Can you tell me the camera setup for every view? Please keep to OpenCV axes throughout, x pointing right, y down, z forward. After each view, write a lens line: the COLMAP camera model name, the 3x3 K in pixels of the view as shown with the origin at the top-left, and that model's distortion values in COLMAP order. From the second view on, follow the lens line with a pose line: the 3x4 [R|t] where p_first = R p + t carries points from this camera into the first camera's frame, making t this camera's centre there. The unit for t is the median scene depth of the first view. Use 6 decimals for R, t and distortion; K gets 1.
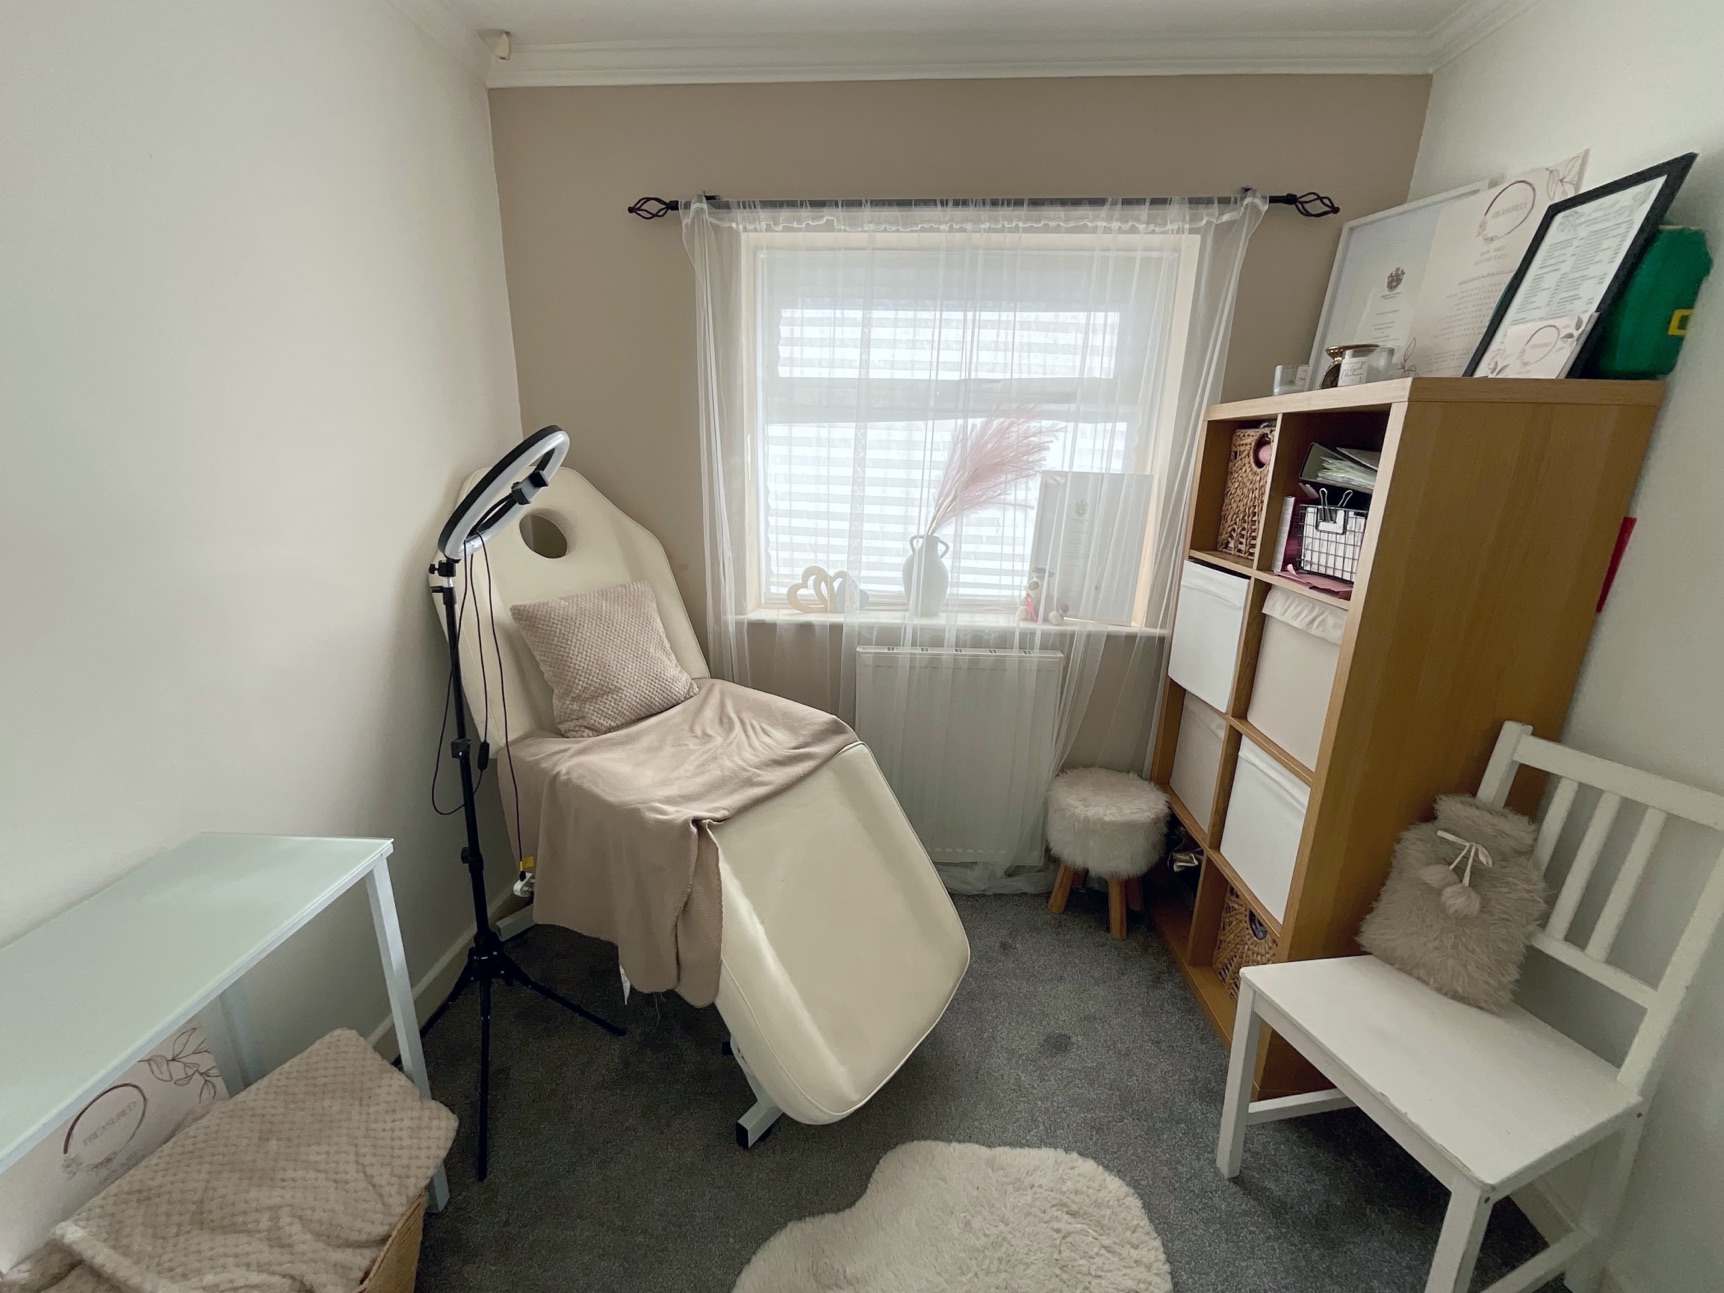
lens RADIAL K [[700.3, 0, 861.9], [0, 700.3, 650.0], [0, 0, 1]] dist [-0.003766, 0.001641]
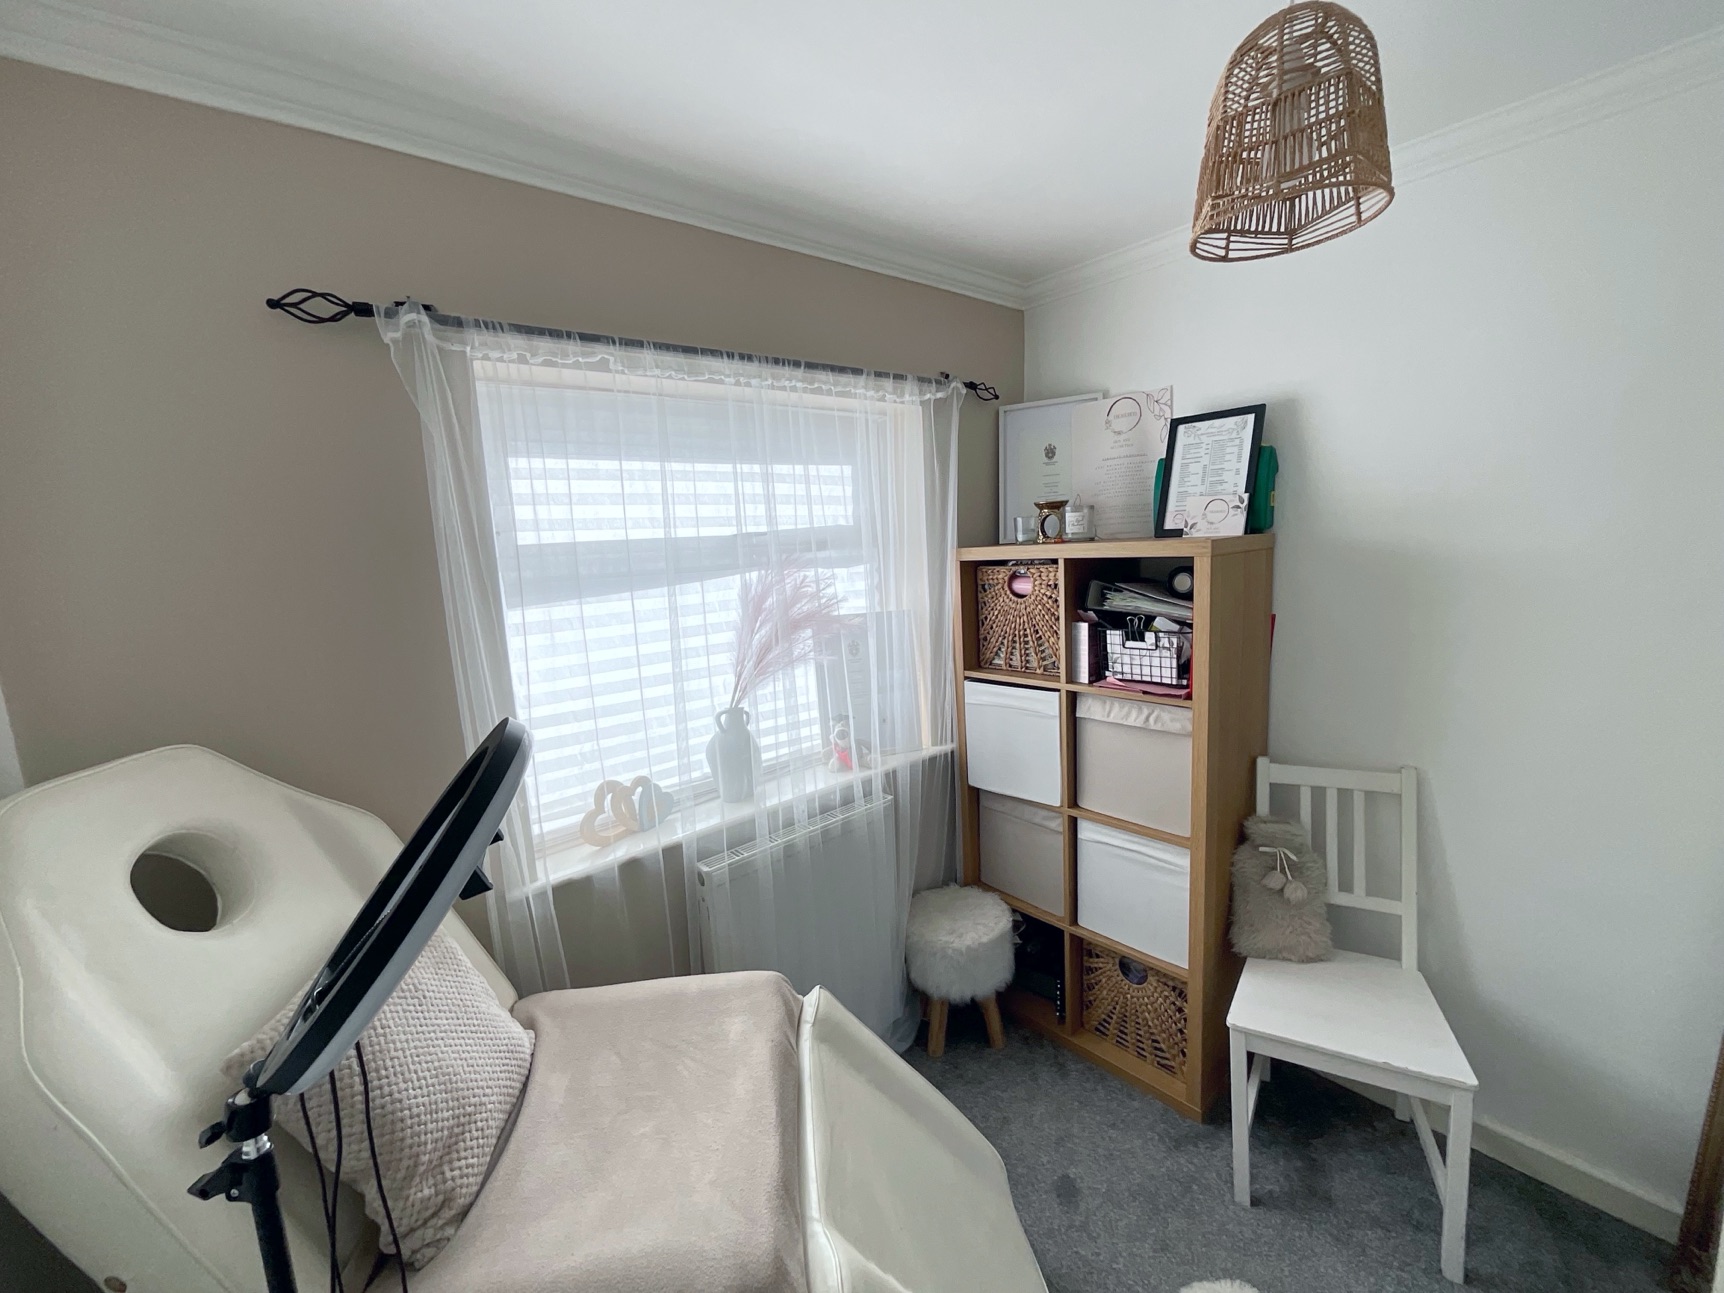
lens RADIAL K [[700.3, 0, 859.5], [0, 700.3, 647.7], [0, 0, 1]] dist [-0.003766, 0.001641]
pose [[0.720036, -0.167215, 0.673489, -0.435890], [0.256639, 0.965889, -0.034564, -0.199526], [-0.644736, 0.197731, 0.738389, 0.297650]]
